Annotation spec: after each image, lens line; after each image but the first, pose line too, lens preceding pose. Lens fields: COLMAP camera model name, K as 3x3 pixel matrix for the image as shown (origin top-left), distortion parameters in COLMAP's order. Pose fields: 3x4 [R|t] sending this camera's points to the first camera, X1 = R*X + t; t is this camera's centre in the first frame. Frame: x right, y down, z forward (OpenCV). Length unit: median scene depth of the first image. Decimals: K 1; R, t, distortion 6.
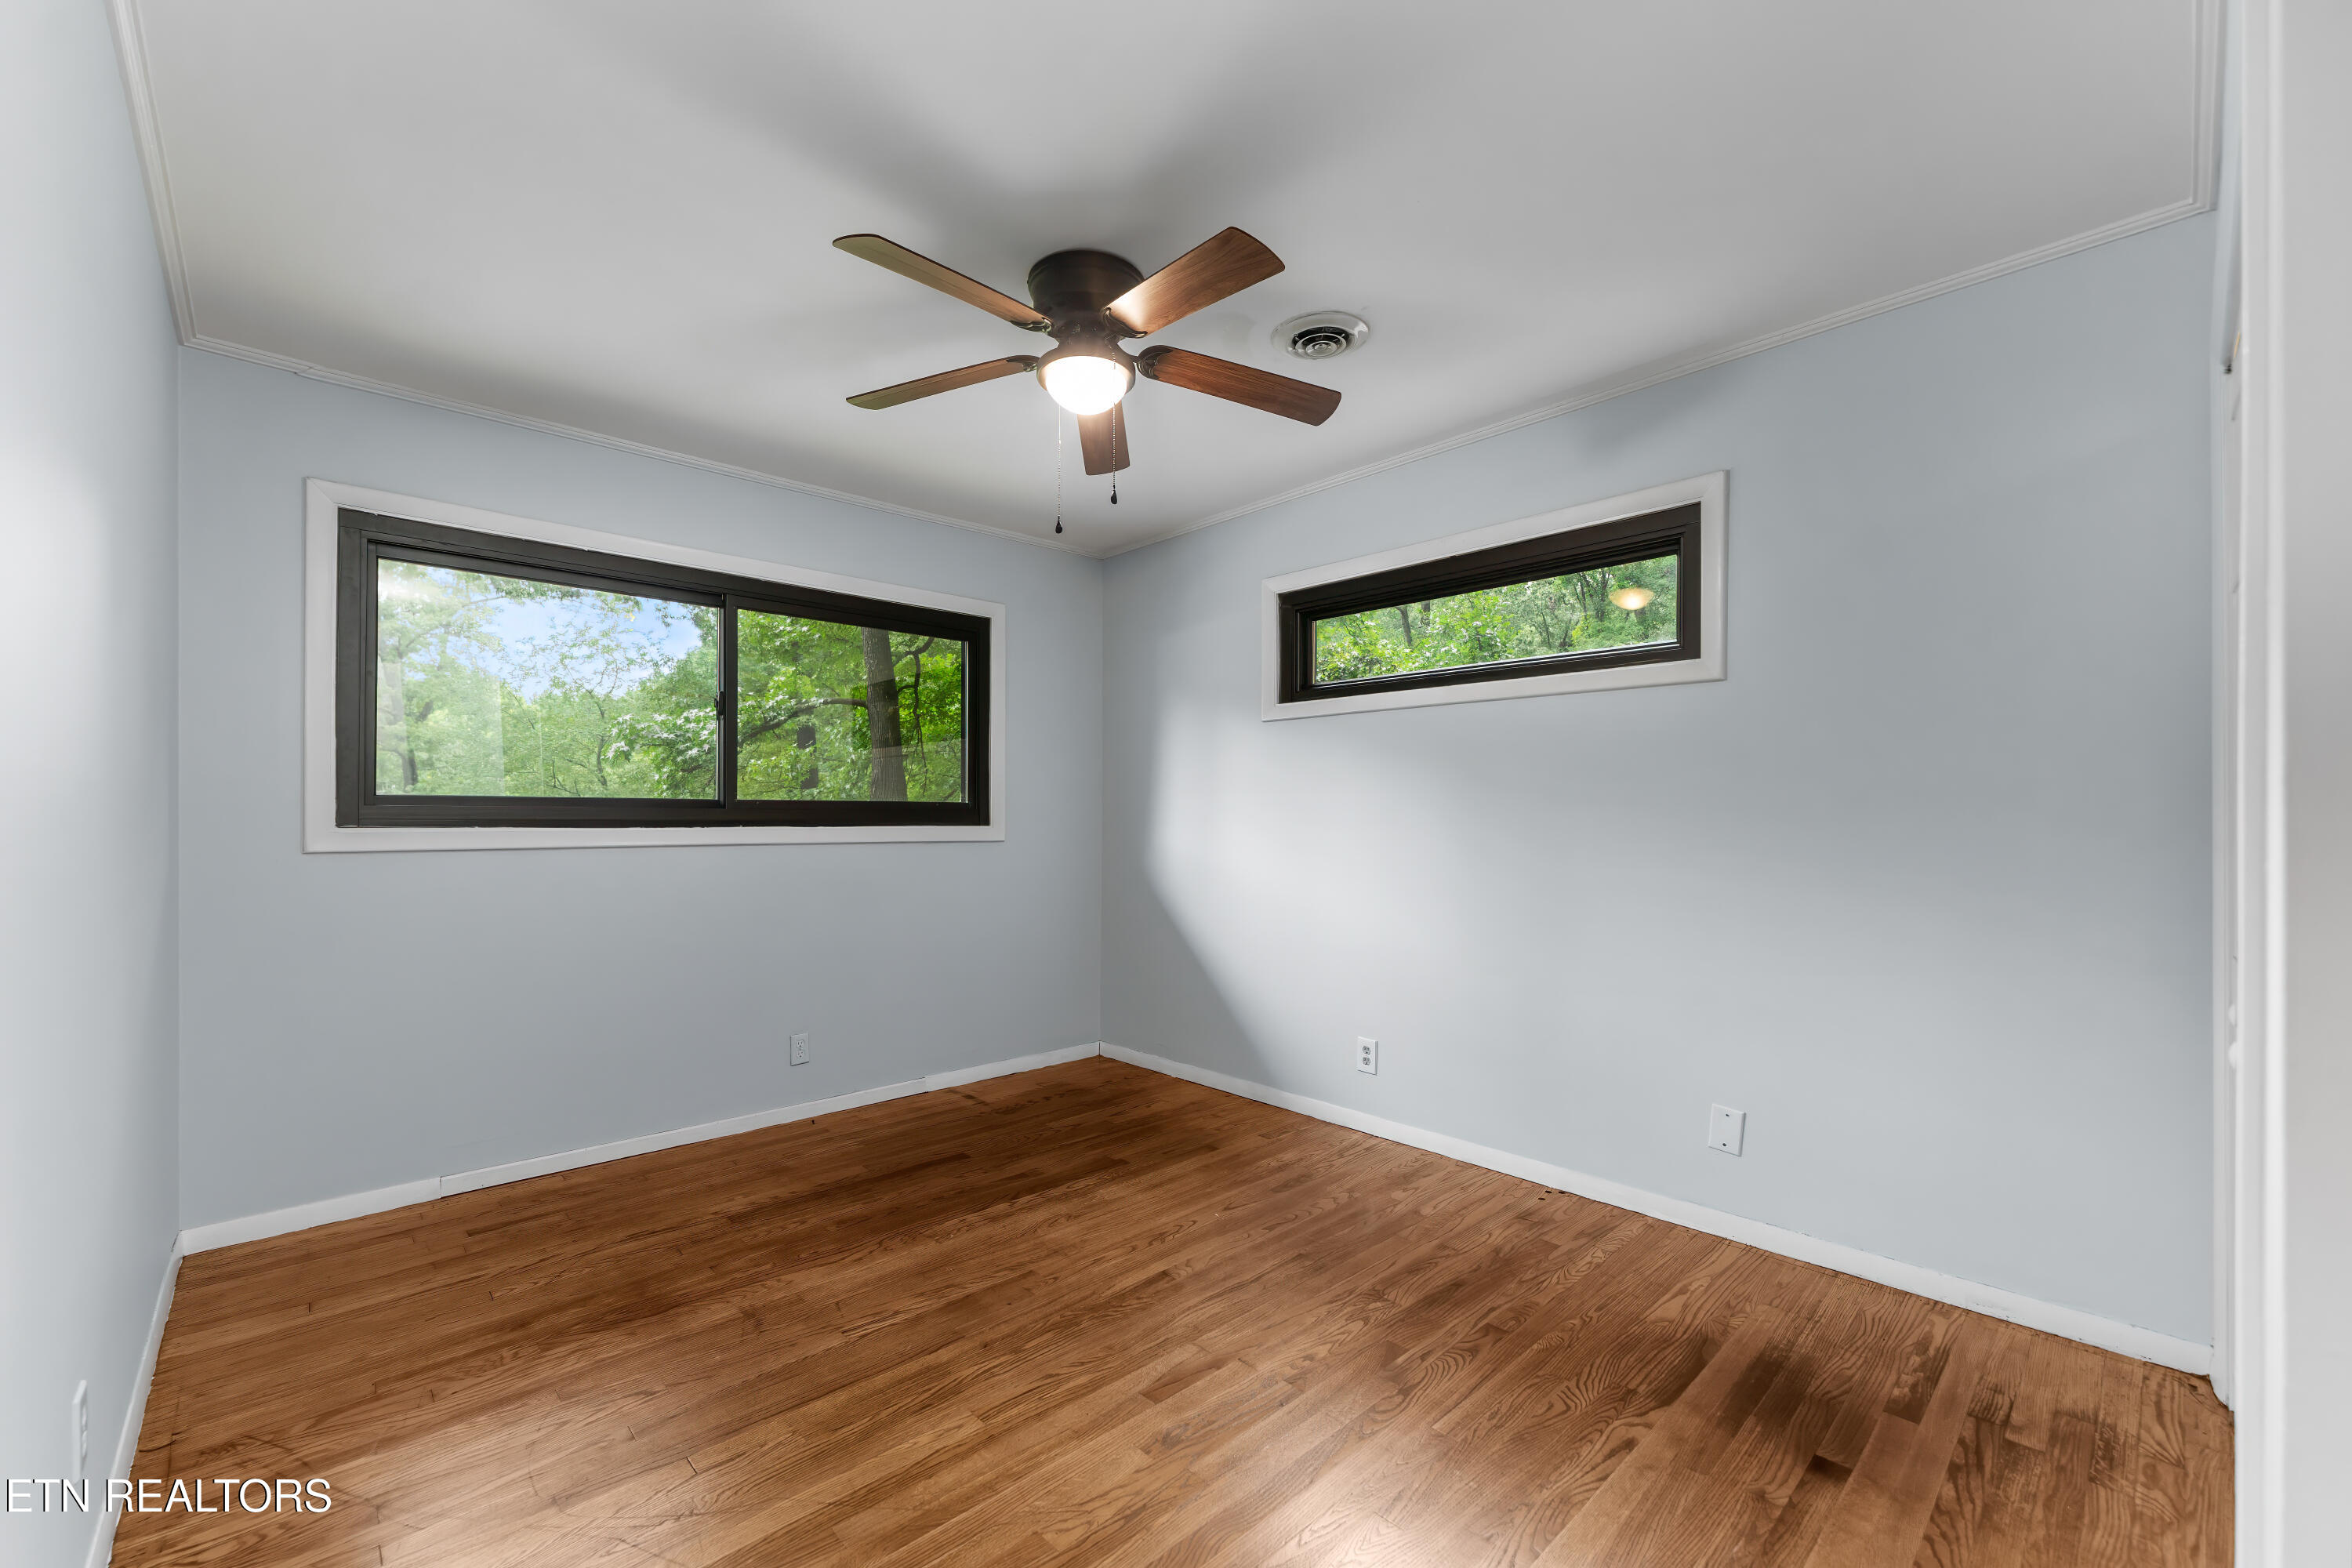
lens RADIAL K [[934.5, 0, 1186.6], [0, 934.5, 809.3], [0, 0, 1]] dist [-0.001037, -0.000659]
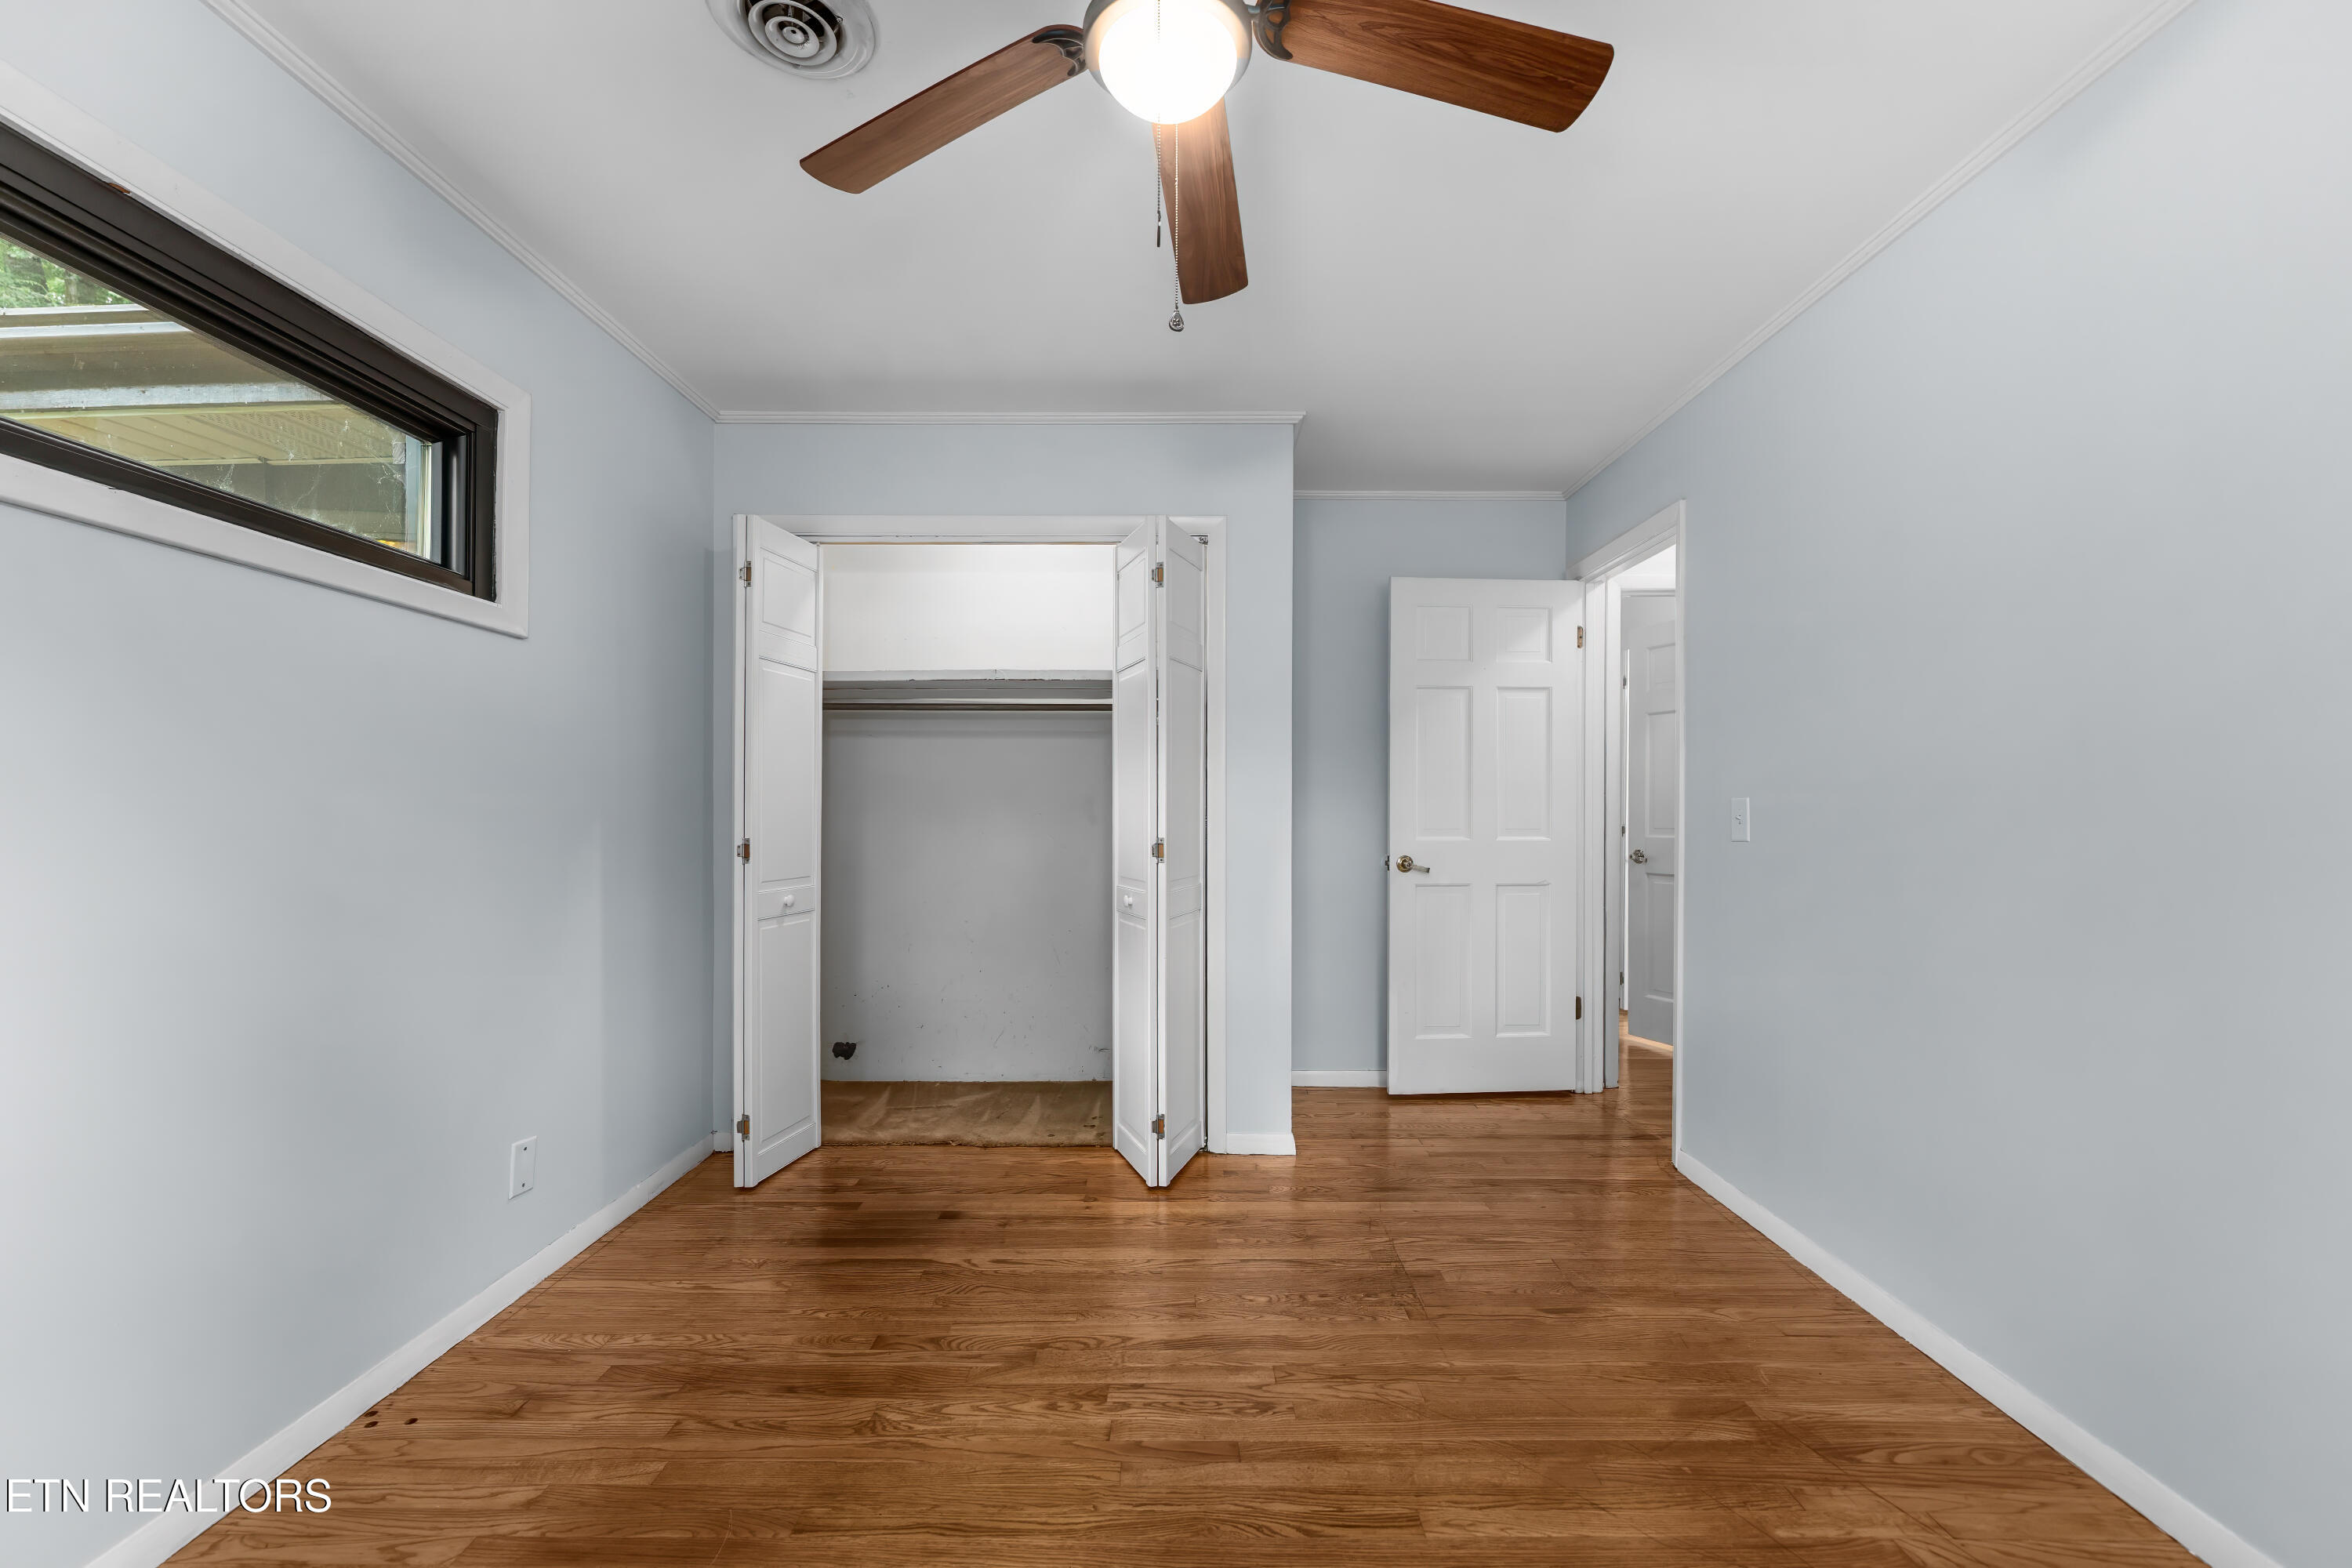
lens RADIAL K [[934.5, 0, 1179.4], [0, 934.5, 798.0], [0, 0, 1]] dist [-0.001037, -0.000659]
pose [[-0.711754, 0.003374, 0.702420, -0.592494], [-0.010322, 0.999830, -0.015261, 0.020290], [-0.702353, -0.018113, -0.711599, 1.585366]]
